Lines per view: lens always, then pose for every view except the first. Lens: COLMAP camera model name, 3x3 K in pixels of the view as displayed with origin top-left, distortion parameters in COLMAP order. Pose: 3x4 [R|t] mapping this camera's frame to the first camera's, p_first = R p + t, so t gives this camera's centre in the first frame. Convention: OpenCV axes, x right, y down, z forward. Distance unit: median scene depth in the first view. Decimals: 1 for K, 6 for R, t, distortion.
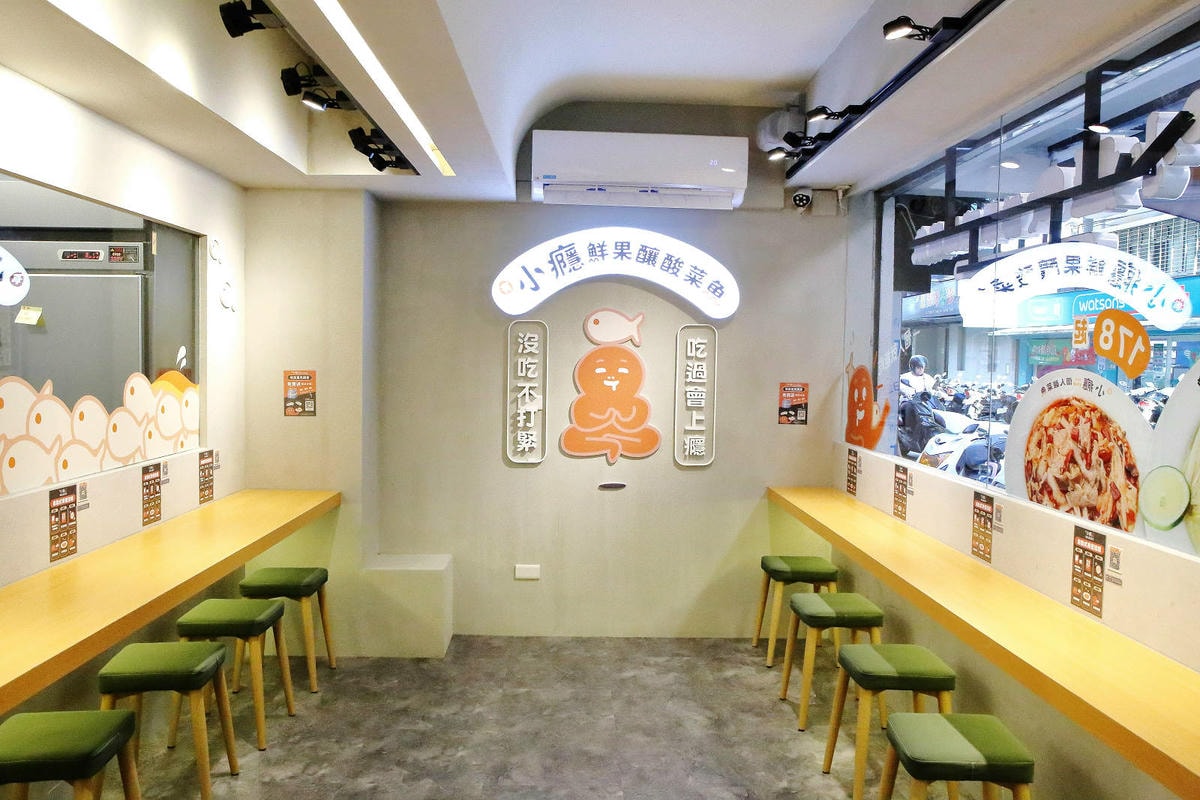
lens RADIAL K [[961.9, 0, 600.0], [0, 961.9, 400.0], [0, 0, 1]] dist [-0.071822, 0.012821]
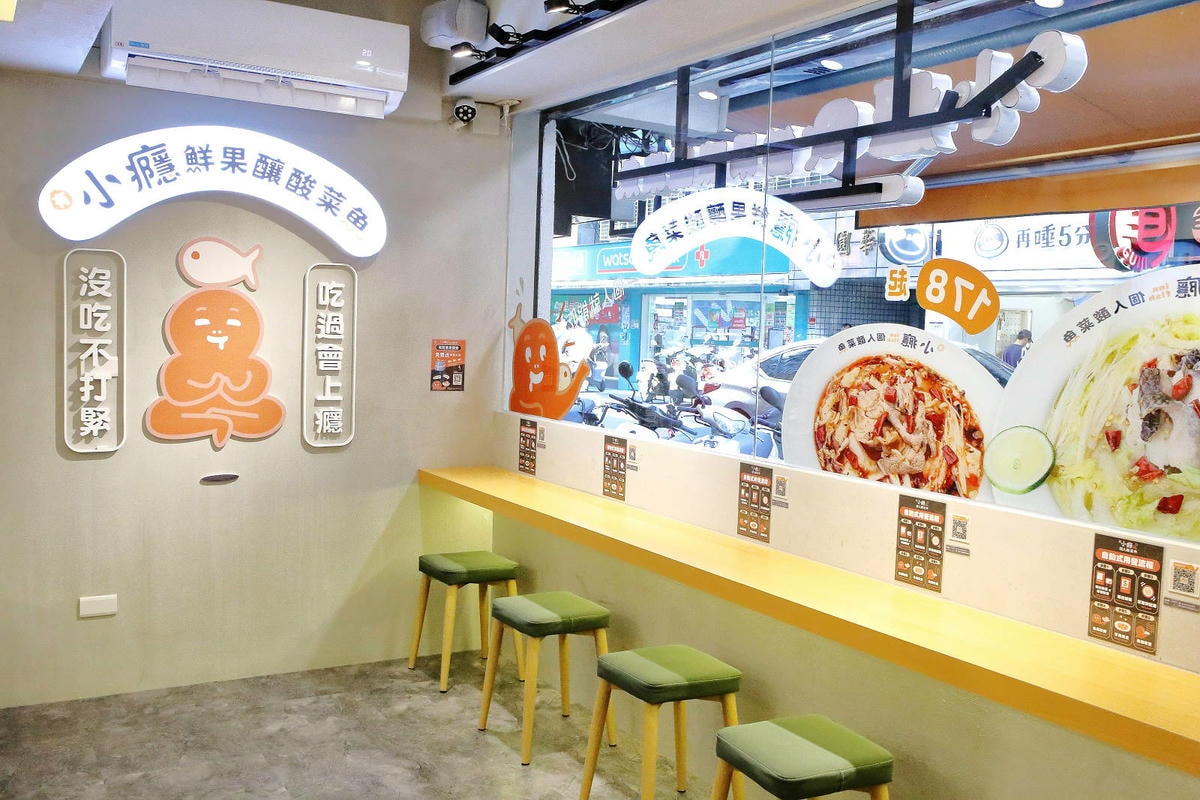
lens RADIAL K [[1122.8, 0, 600.0], [0, 1122.8, 400.0], [0, 0, 1]] dist [-0.108165, 0.189992]
pose [[0.869827, -0.021850, 0.492873, -0.158183], [0.005670, 0.999396, 0.034299, 0.001379], [-0.493324, -0.027039, 0.869425, 0.116519]]
